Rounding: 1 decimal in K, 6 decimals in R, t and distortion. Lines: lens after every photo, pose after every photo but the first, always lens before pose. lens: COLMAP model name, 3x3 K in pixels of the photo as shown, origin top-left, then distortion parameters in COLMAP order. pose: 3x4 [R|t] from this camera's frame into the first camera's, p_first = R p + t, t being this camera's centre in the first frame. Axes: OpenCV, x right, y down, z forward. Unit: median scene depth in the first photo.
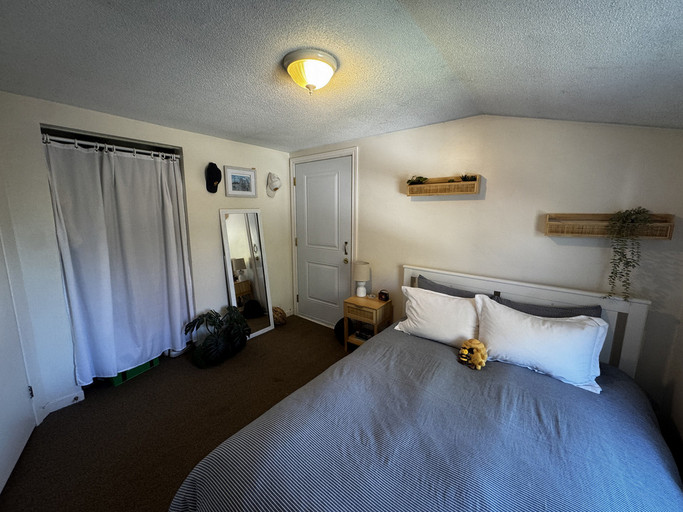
lens RADIAL K [[273.8, 0, 344.1], [0, 273.8, 256.7], [0, 0, 1]] dist [-0.002619, 0.000561]
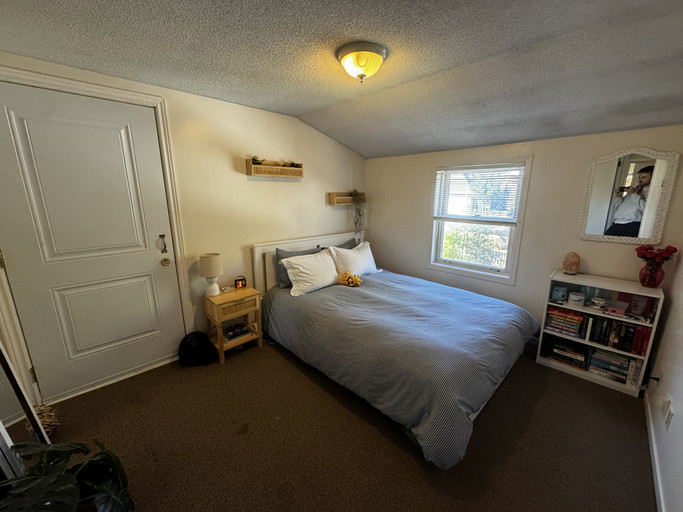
lens RADIAL K [[273.8, 0, 344.6], [0, 273.8, 254.6], [0, 0, 1]] dist [-0.002619, 0.000561]
pose [[0.122337, -0.220478, 0.967690, -0.864466], [0.160342, 0.966596, 0.199959, -0.097134], [-0.979451, 0.130699, 0.153602, 0.620254]]
